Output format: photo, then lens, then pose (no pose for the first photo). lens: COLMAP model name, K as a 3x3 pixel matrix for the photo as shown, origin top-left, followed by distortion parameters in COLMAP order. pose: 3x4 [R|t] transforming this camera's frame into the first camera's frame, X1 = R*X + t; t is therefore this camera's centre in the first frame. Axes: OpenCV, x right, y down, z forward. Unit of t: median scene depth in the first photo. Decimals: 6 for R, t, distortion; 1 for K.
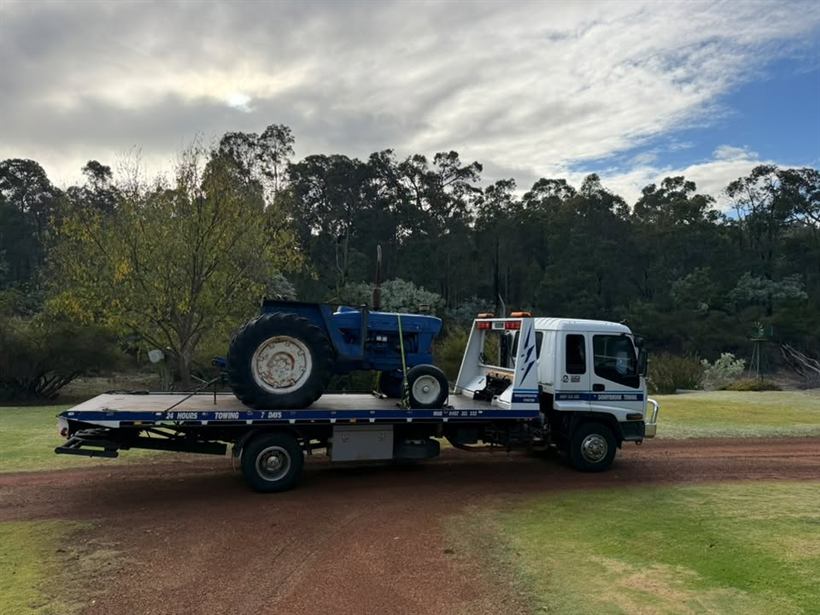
lens RADIAL K [[574.0, 0, 410.0], [0, 574.0, 307.5], [0, 0, 1]] dist [0.166881, -0.346813]
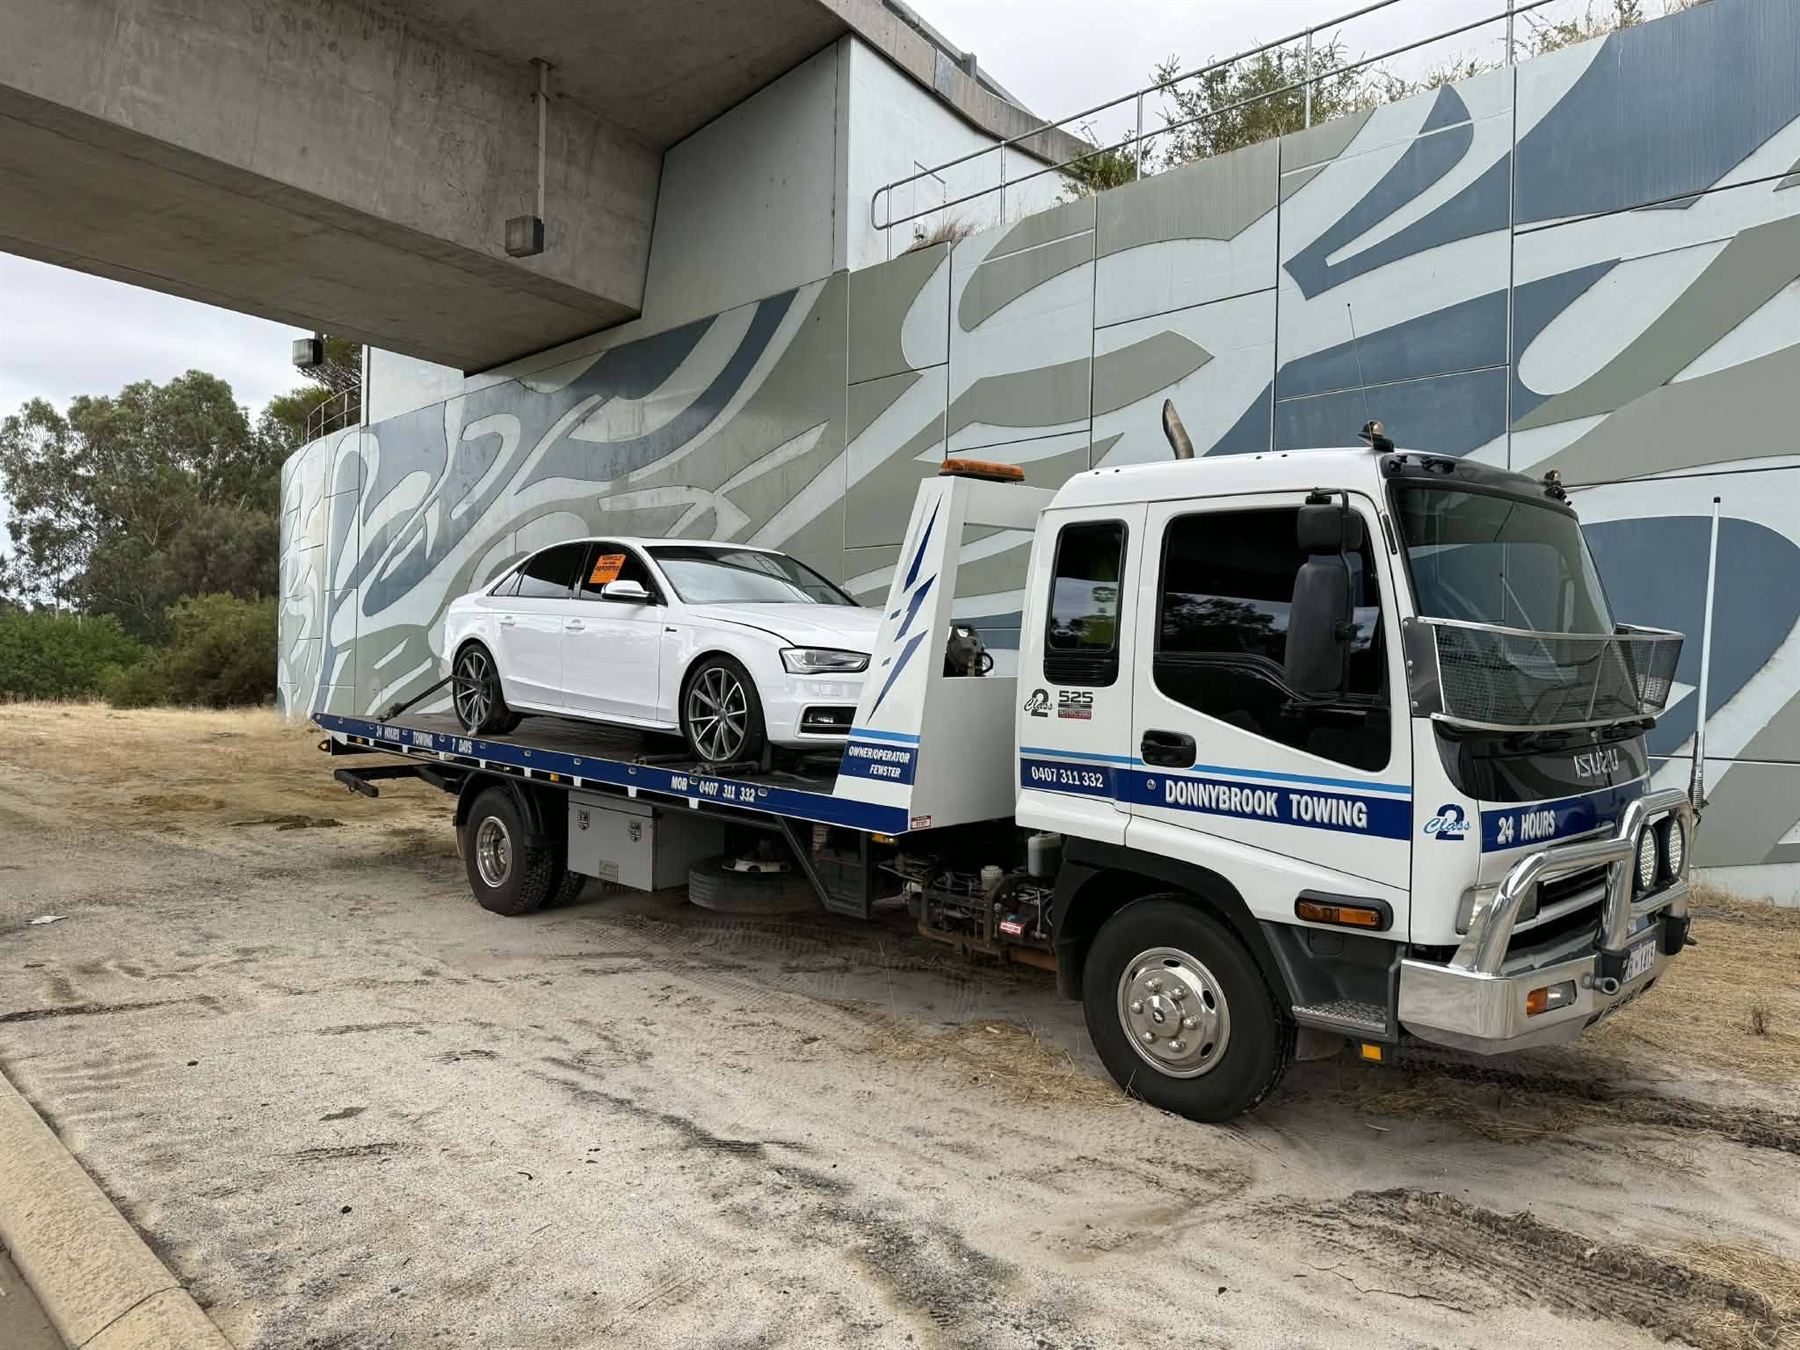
lens RADIAL K [[1260.1, 0, 900.0], [0, 1260.1, 675.0], [0, 0, 1]] dist [0.166881, -0.346813]
pose [[0.481448, 0.010437, -0.876412, 0.706543], [0.041566, 0.998532, 0.034725, 0.088670], [0.875488, -0.053147, 0.480308, 0.682830]]
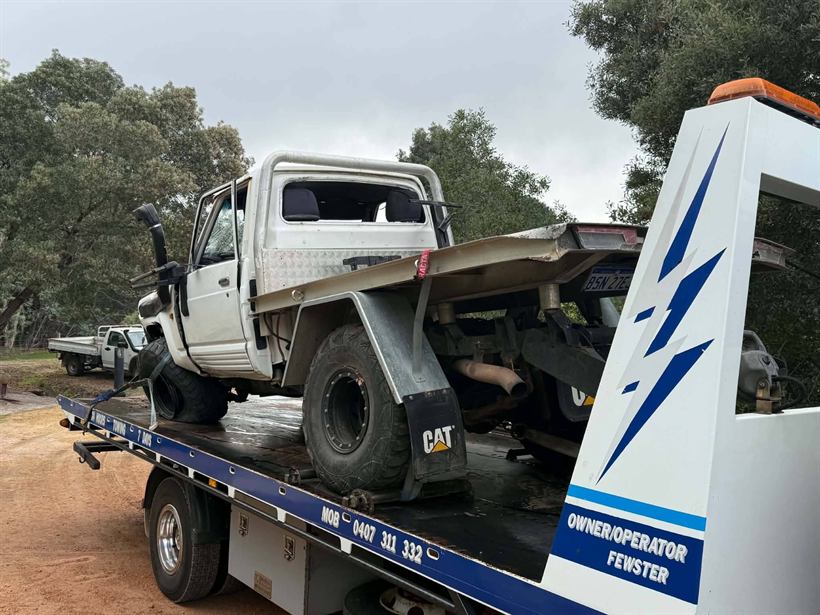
lens RADIAL K [[724.8, 0, 410.0], [0, 724.8, 307.5], [0, 0, 1]] dist [0.105601, -0.194557]
pose [[0.377503, -0.043225, -0.924999, 0.367239], [0.025588, 0.999015, -0.036241, 0.084857], [0.925655, -0.009988, 0.378237, 0.815379]]
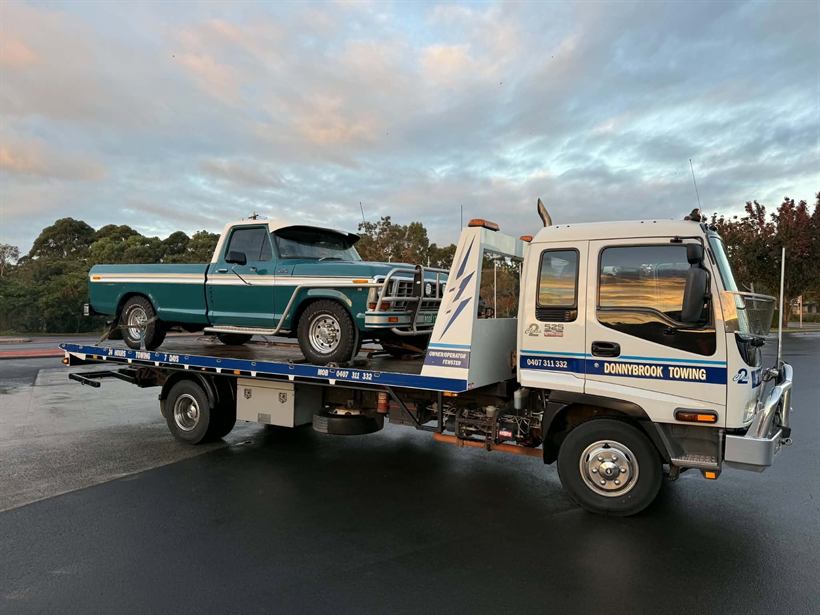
lens RADIAL K [[574.0, 0, 410.0], [0, 574.0, 307.5], [0, 0, 1]] dist [0.166881, -0.346813]
pose [[0.689248, -0.015878, -0.724352, 0.577714], [0.036523, 0.999250, 0.012849, 0.089598], [0.723605, -0.035312, 0.689311, 0.535539]]
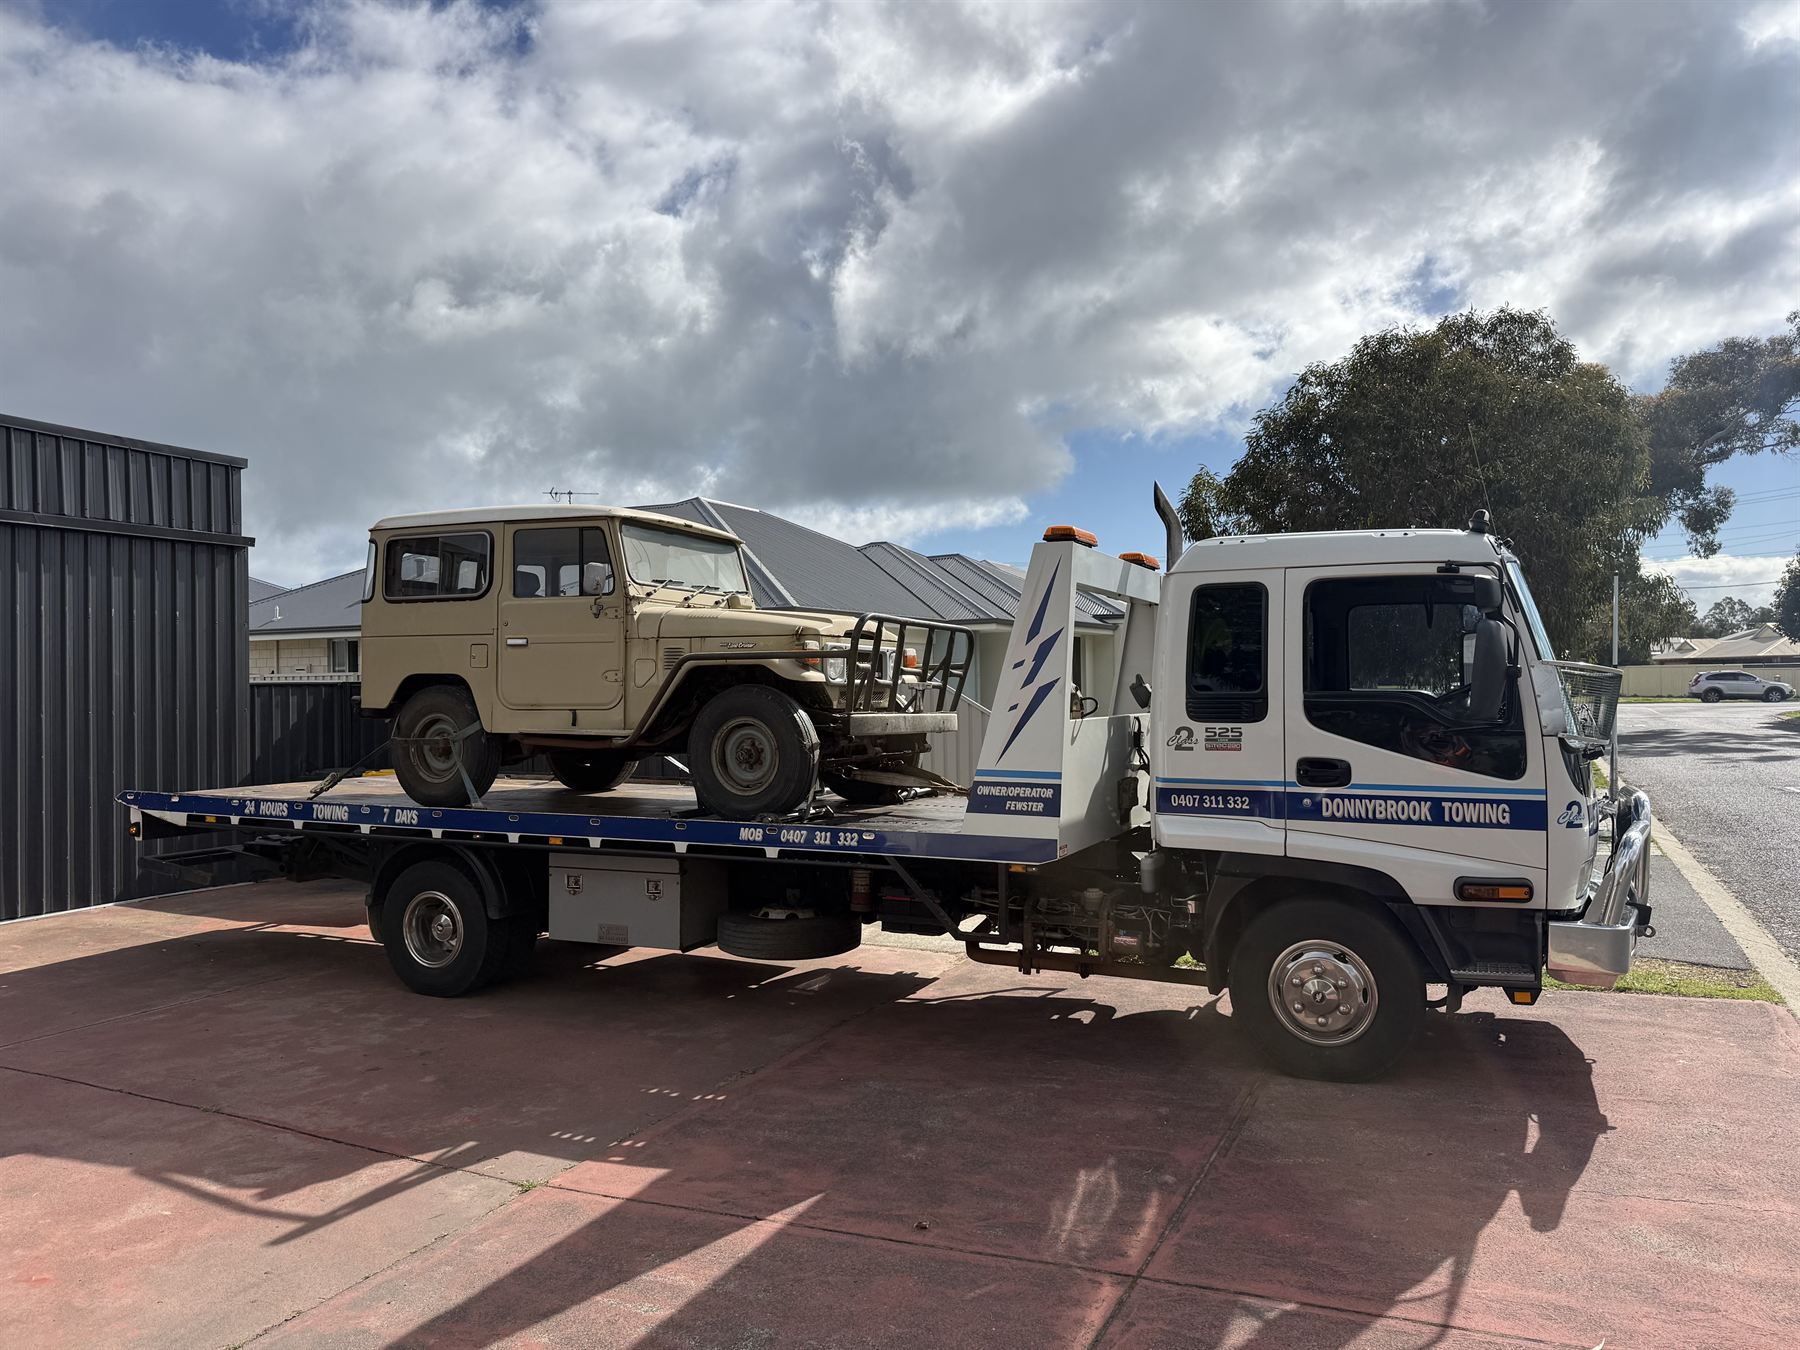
lens RADIAL K [[1260.1, 0, 900.0], [0, 1260.1, 675.0], [0, 0, 1]] dist [0.166881, -0.346813]
pose [[0.764793, -0.037413, -0.643189, 0.561052], [0.056314, 0.998374, 0.008887, 0.076930], [0.641811, -0.043017, 0.765656, 0.426047]]
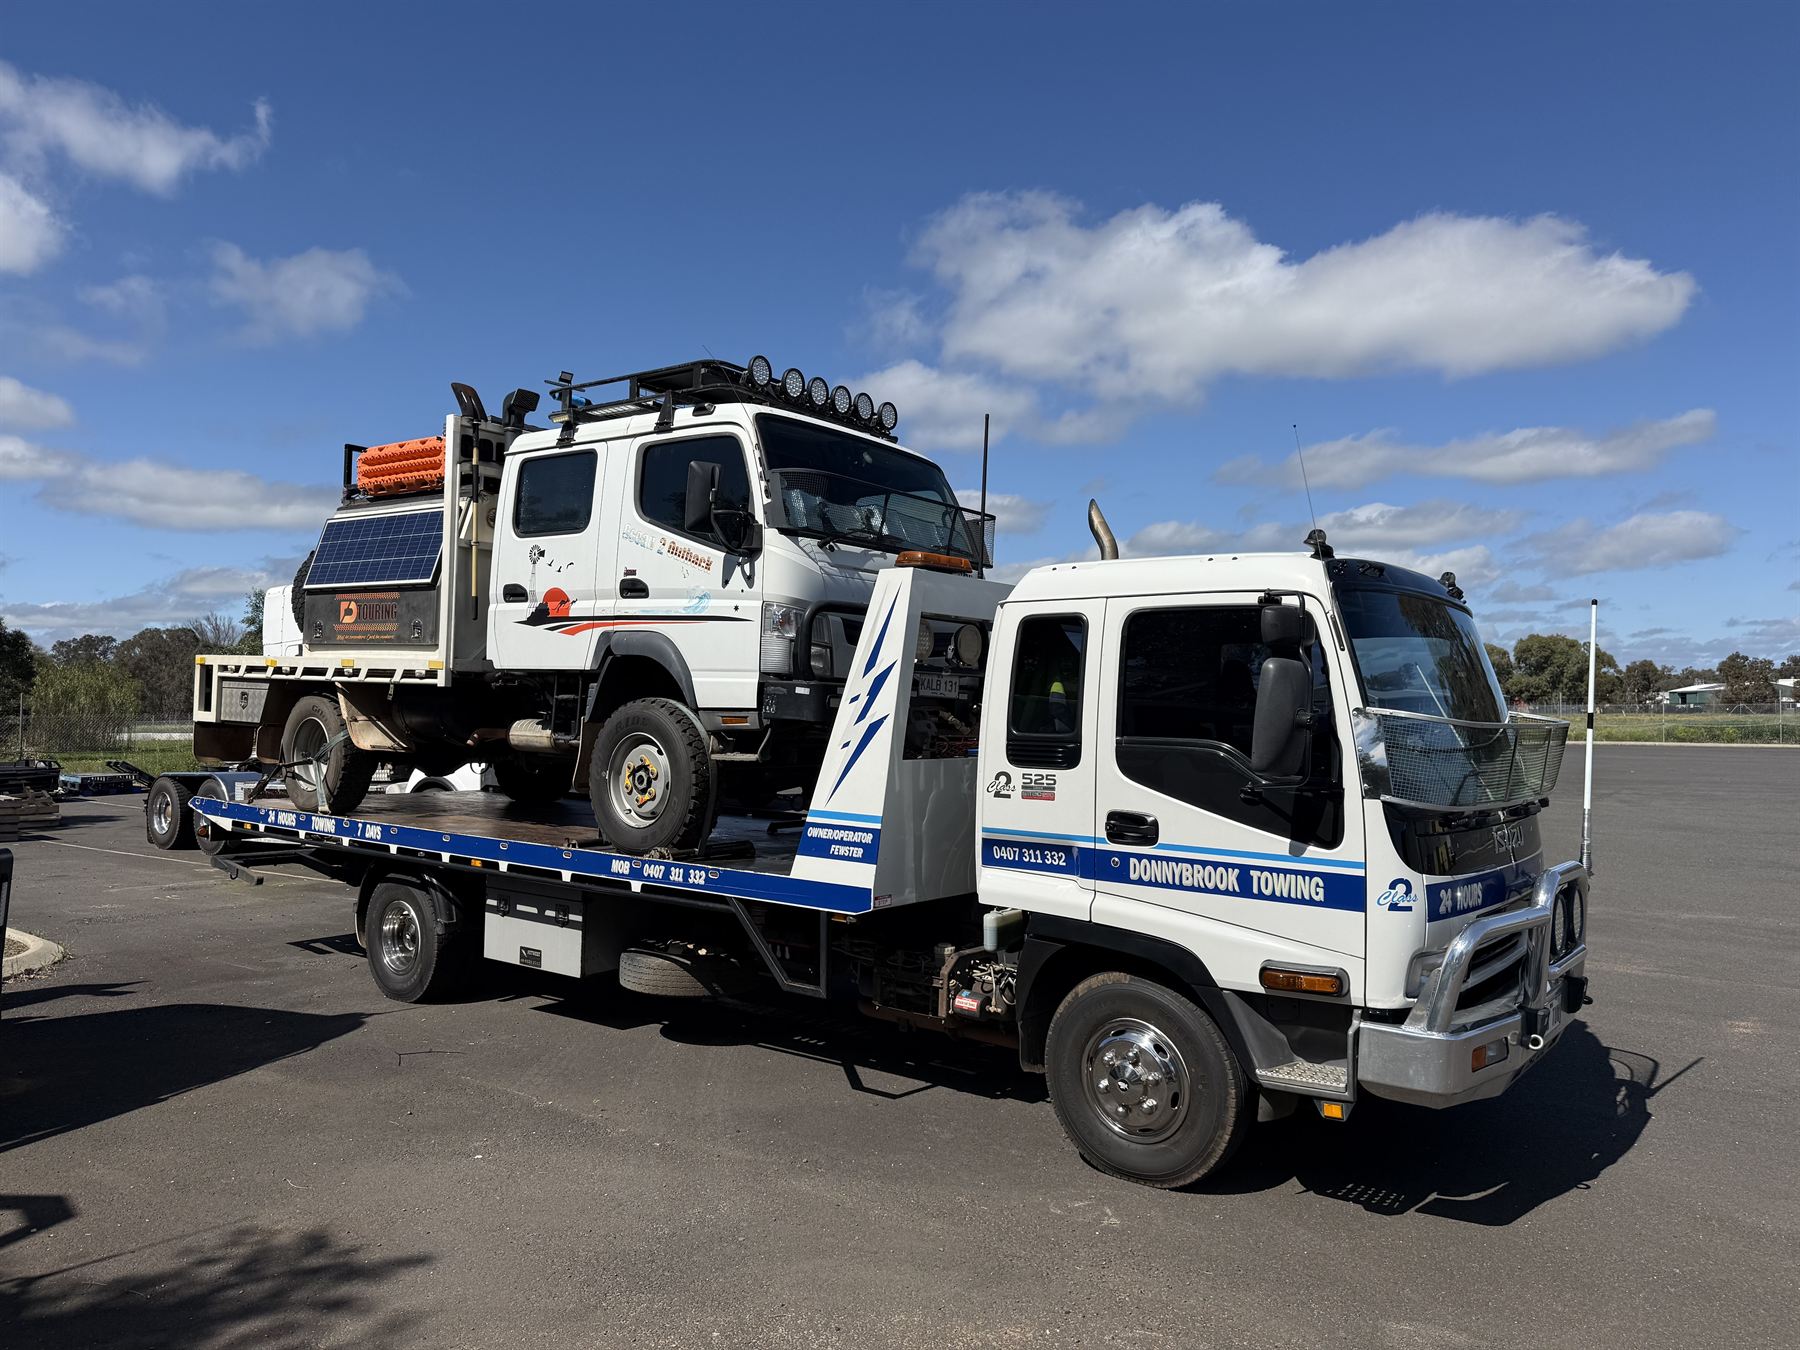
lens RADIAL K [[1260.1, 0, 900.0], [0, 1260.1, 675.0], [0, 0, 1]] dist [0.166881, -0.346813]
pose [[0.586217, -0.038378, -0.809245, 0.695898], [0.038795, 0.999061, -0.019277, 0.081821], [0.809225, -0.020094, 0.587155, 0.625174]]
